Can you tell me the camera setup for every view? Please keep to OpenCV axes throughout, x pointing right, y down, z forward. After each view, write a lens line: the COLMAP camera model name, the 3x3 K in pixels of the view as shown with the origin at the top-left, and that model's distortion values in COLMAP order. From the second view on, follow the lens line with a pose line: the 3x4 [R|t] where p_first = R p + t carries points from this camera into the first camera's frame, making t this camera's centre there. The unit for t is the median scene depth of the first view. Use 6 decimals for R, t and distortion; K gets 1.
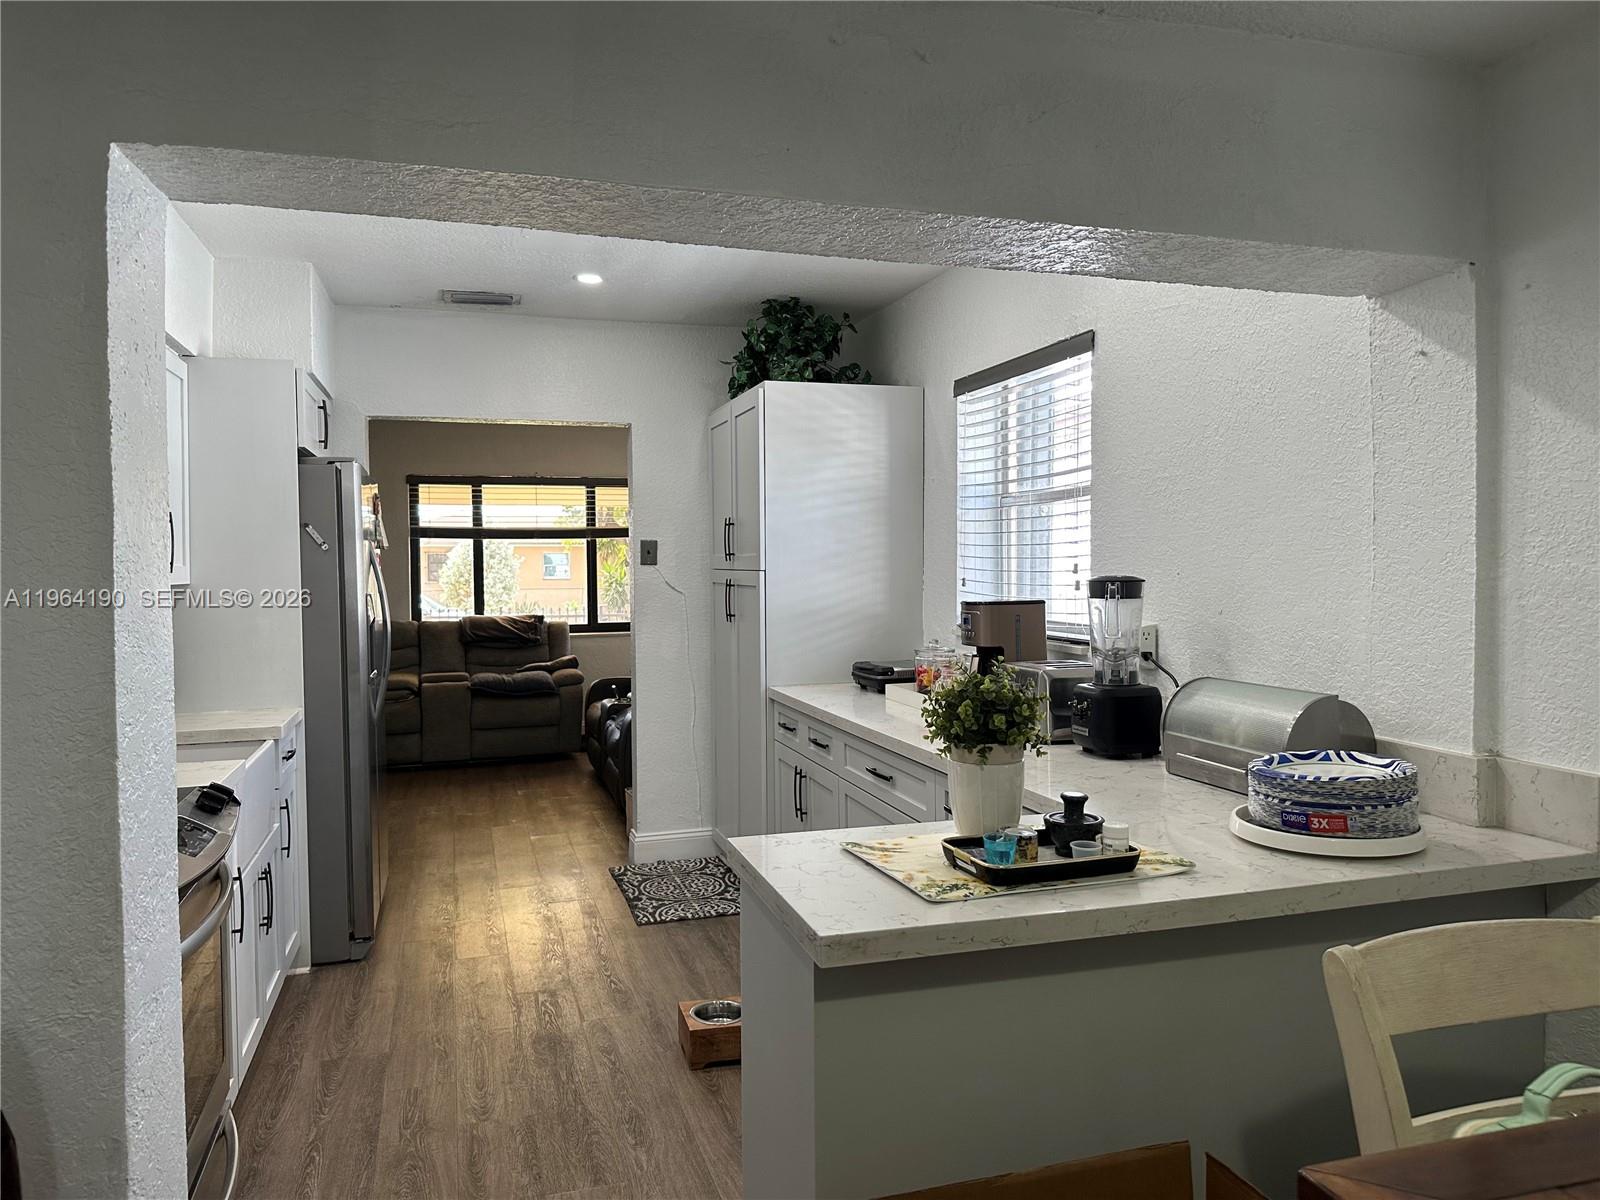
lens RADIAL K [[1121.8, 0, 789.7], [0, 1121.8, 597.7], [0, 0, 1]] dist [0.175865, -0.328014]
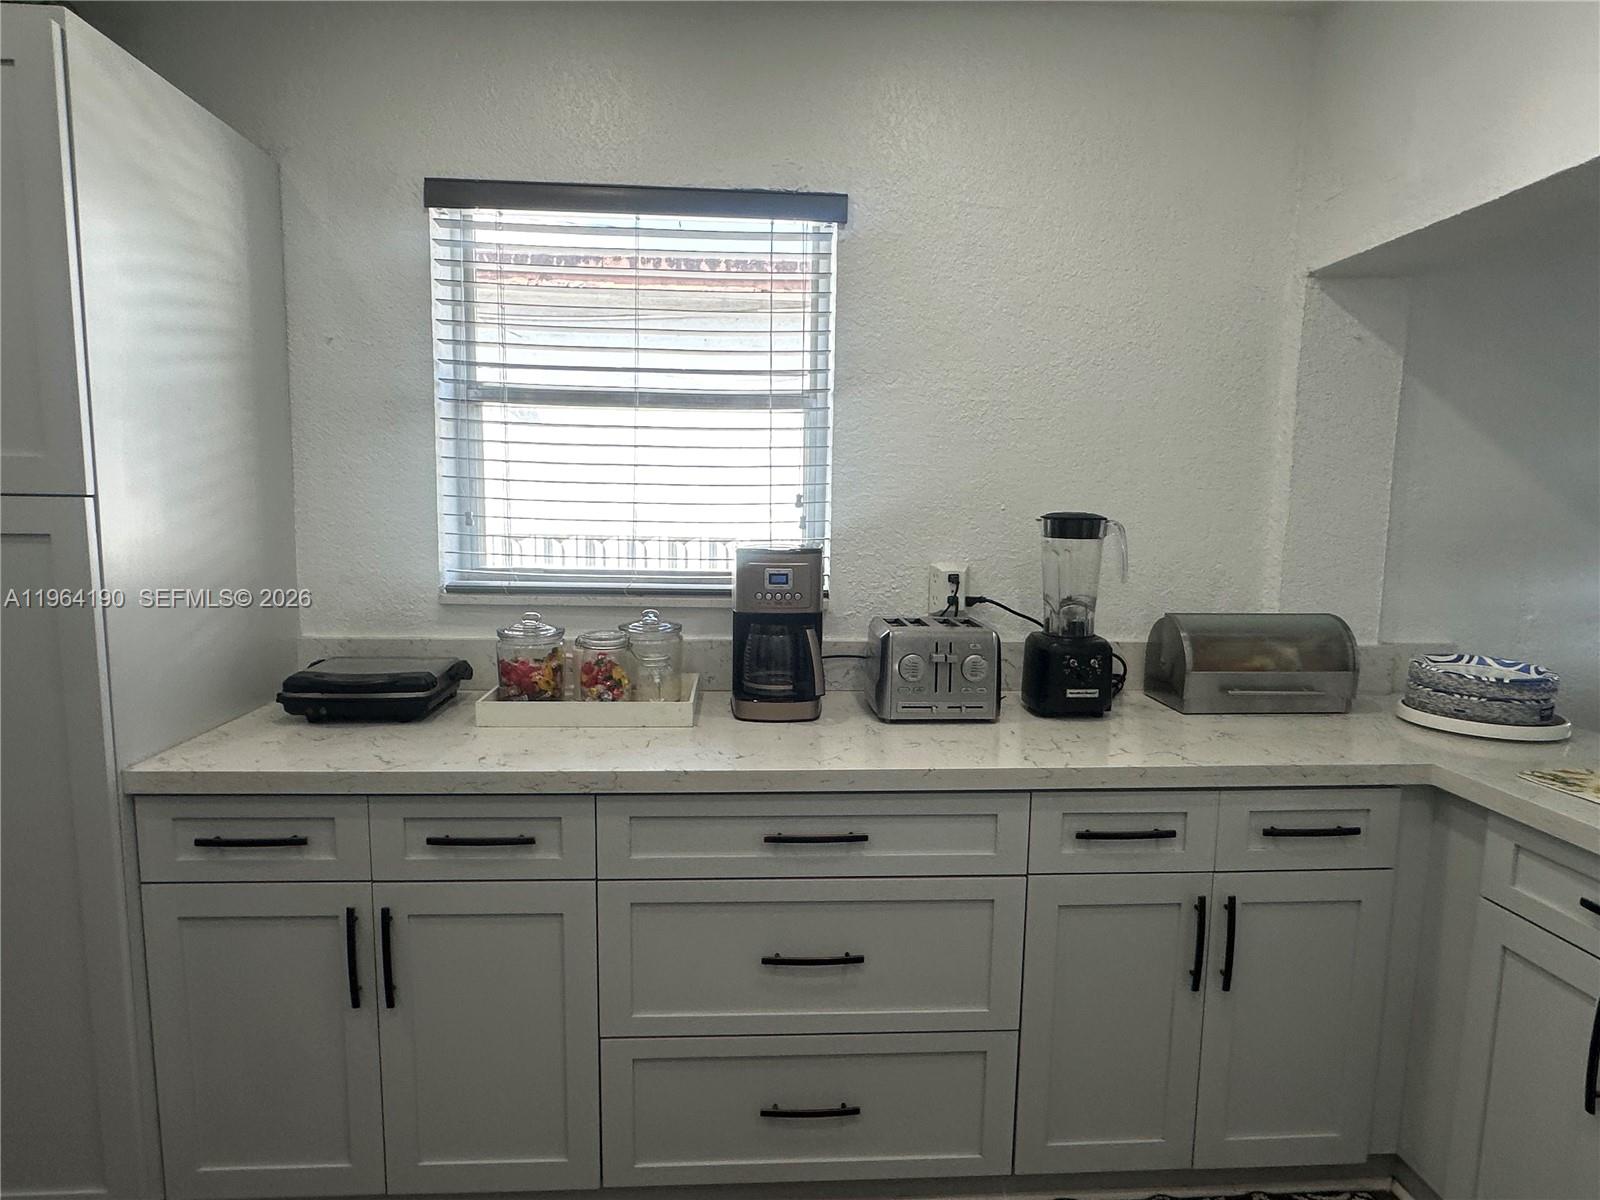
lens RADIAL K [[941.4, 0, 798.6], [0, 941.4, 609.7], [0, 0, 1]] dist [-0.001729, 0.001584]
pose [[0.218363, -0.103130, 0.970403, -0.424898], [0.012772, 0.994617, 0.102830, -0.019529], [-0.975784, -0.010060, 0.218505, 0.939706]]
